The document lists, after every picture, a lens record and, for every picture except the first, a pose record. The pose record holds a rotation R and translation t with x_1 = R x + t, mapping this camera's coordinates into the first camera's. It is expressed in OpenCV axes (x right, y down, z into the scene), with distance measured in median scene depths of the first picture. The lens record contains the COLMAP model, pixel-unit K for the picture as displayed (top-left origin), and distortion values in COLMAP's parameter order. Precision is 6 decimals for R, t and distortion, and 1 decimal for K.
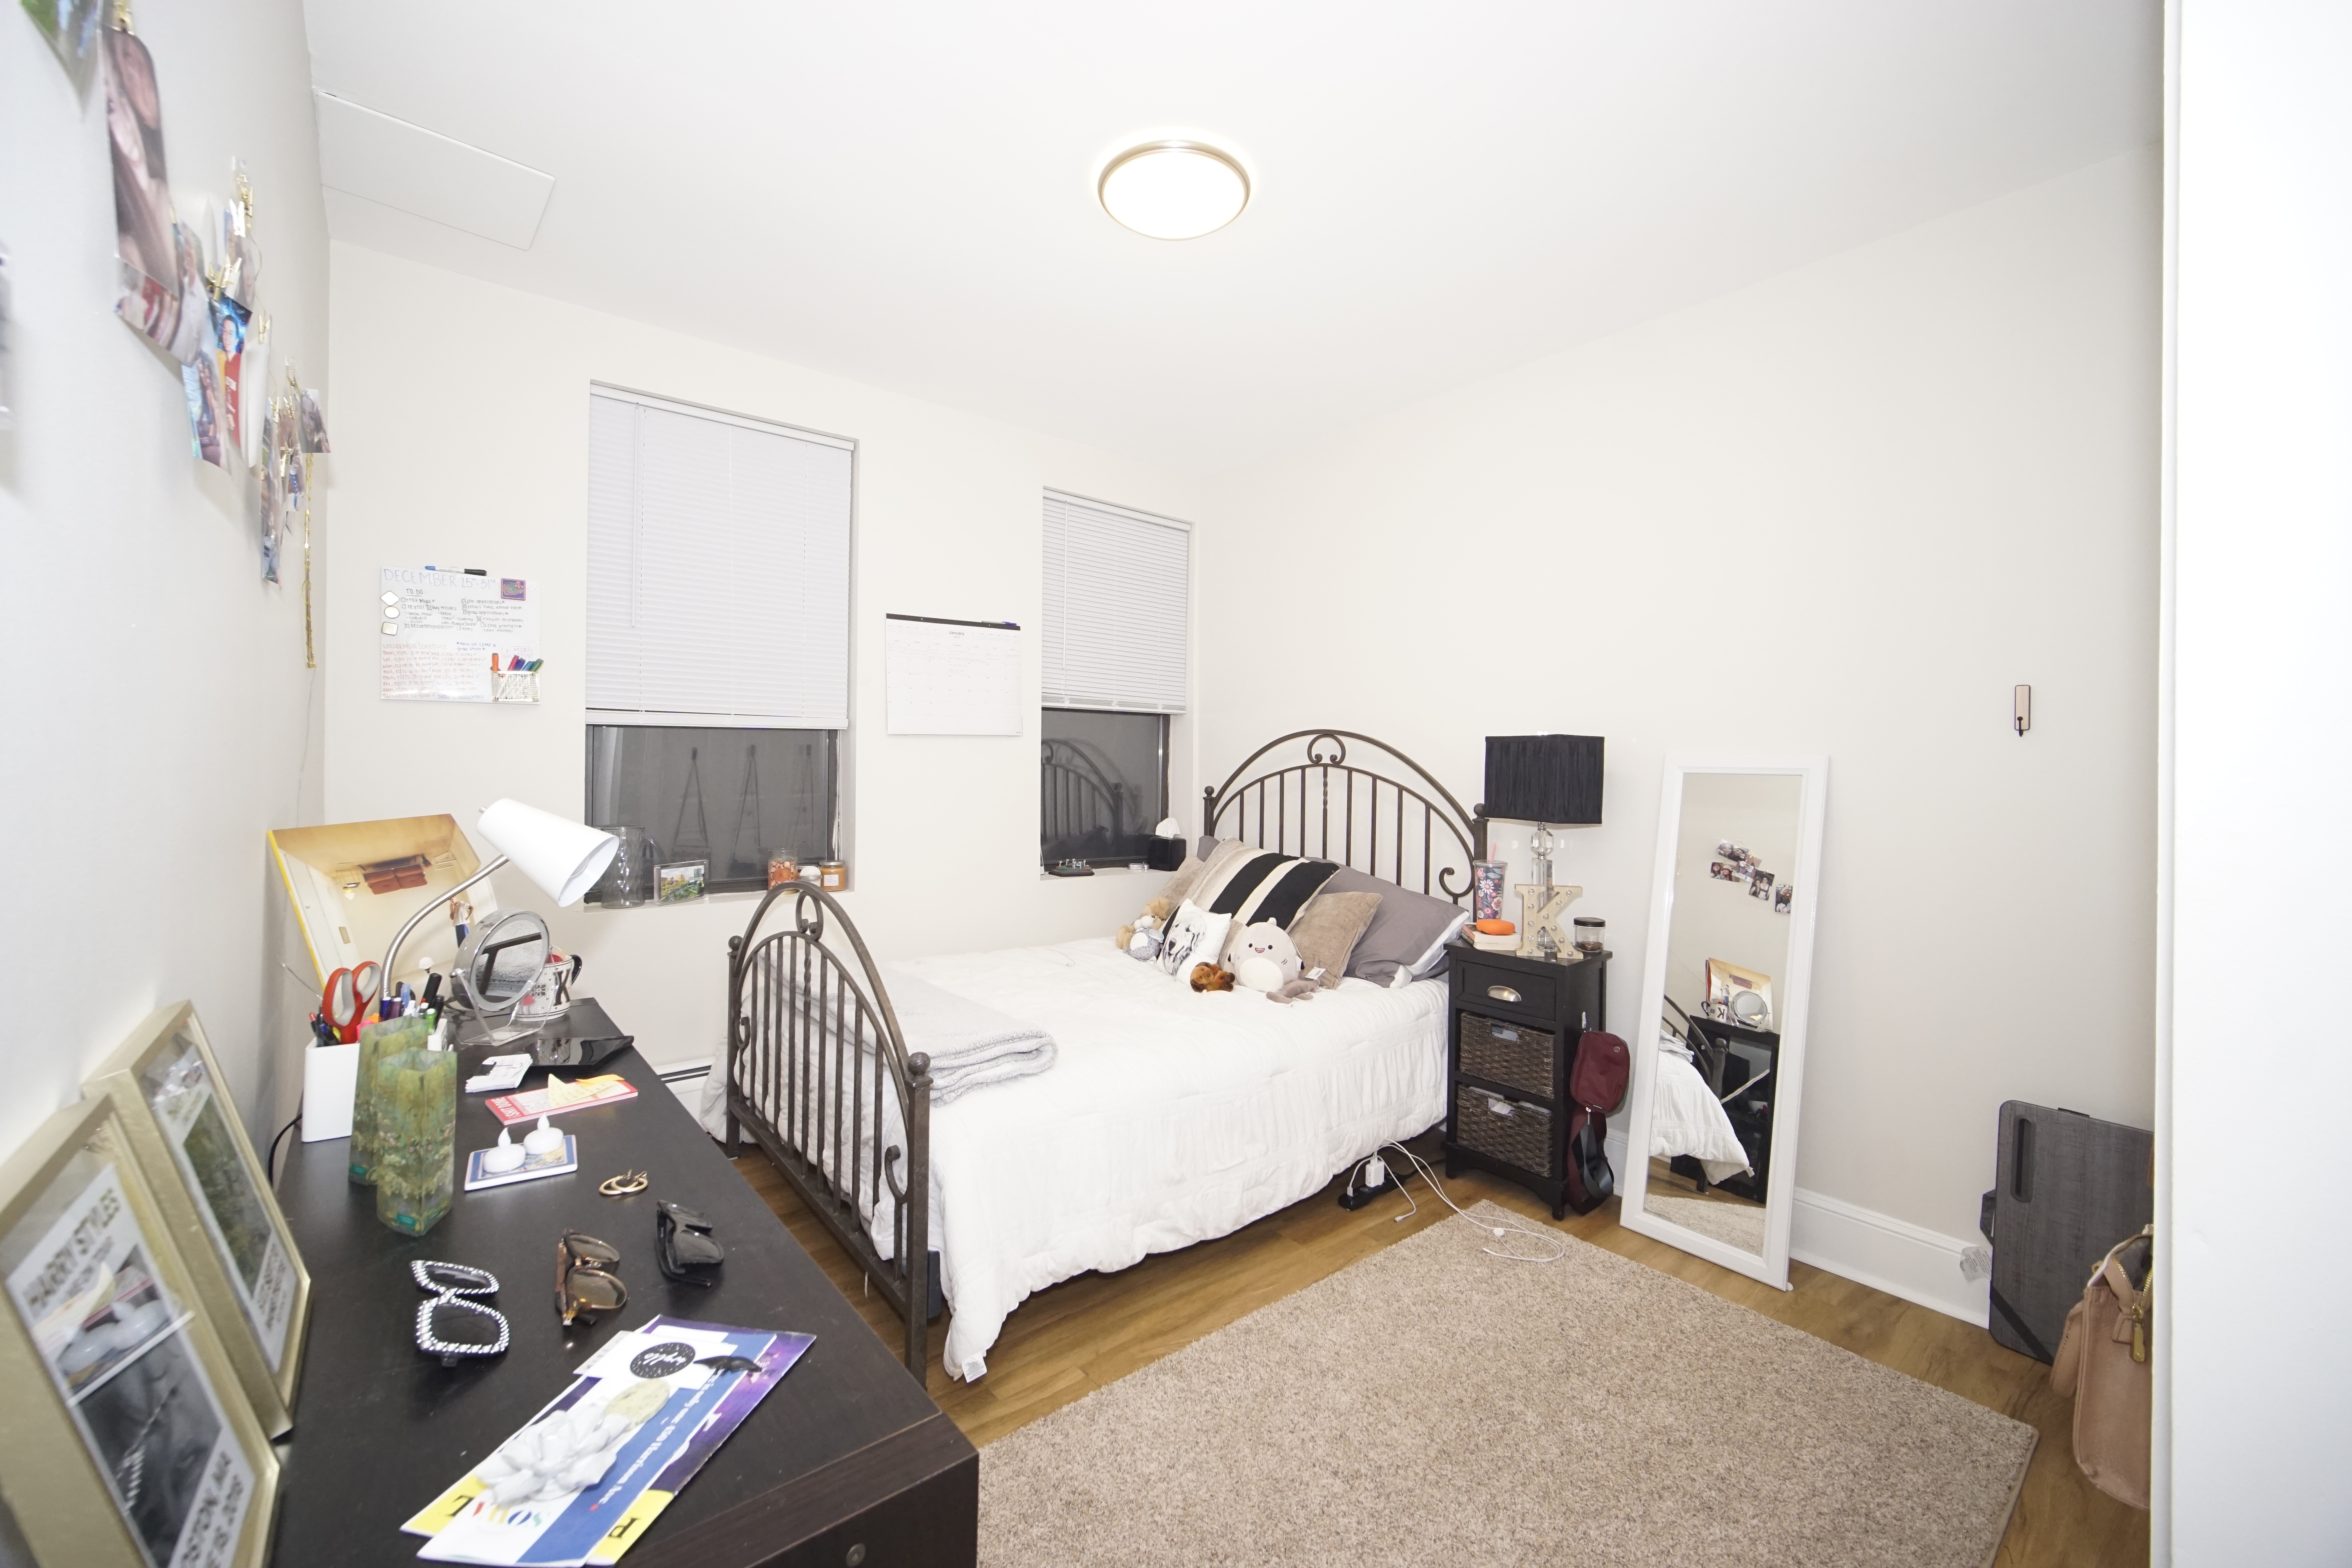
lens RADIAL K [[928.2, 0, 1176.7], [0, 928.2, 766.8], [0, 0, 1]] dist [-0.010205, 0.002145]
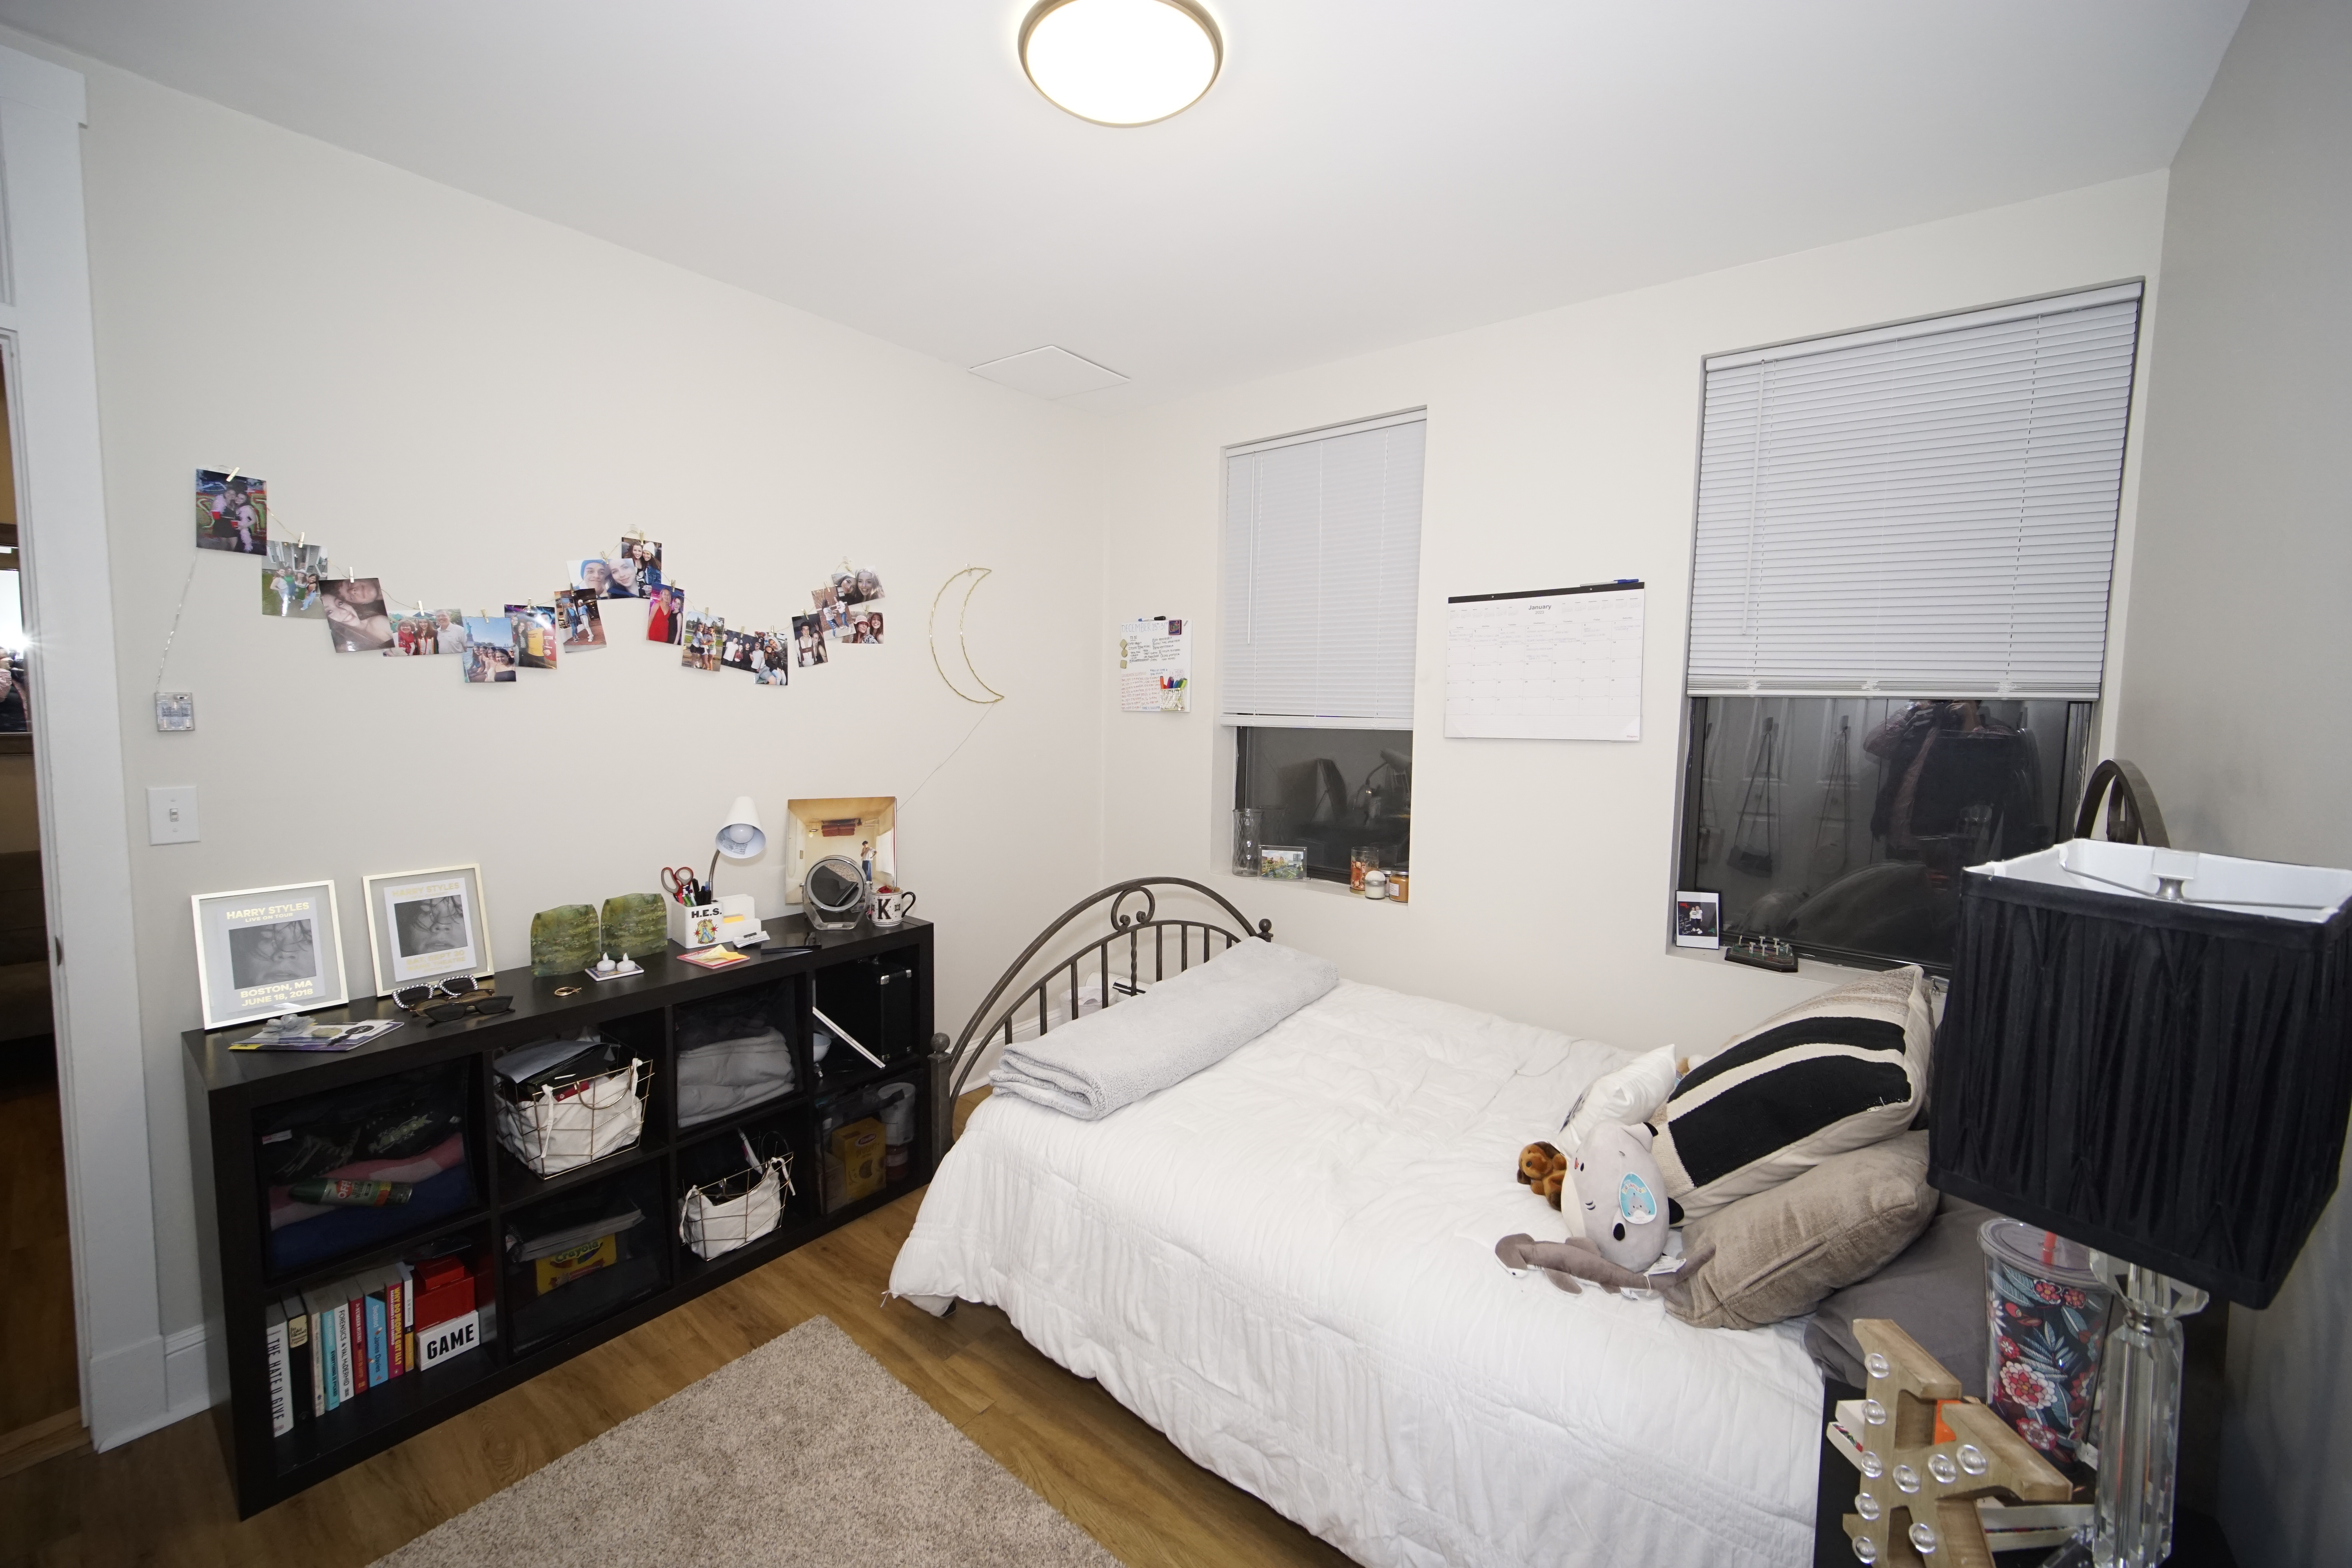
lens RADIAL K [[928.2, 0, 1172.3], [0, 928.2, 765.4], [0, 0, 1]] dist [-0.010205, 0.002145]
pose [[0.183531, 0.069393, -0.980562, 0.635425], [-0.010548, 0.997587, 0.068623, -0.083240], [0.982957, -0.002252, 0.183820, 0.742752]]
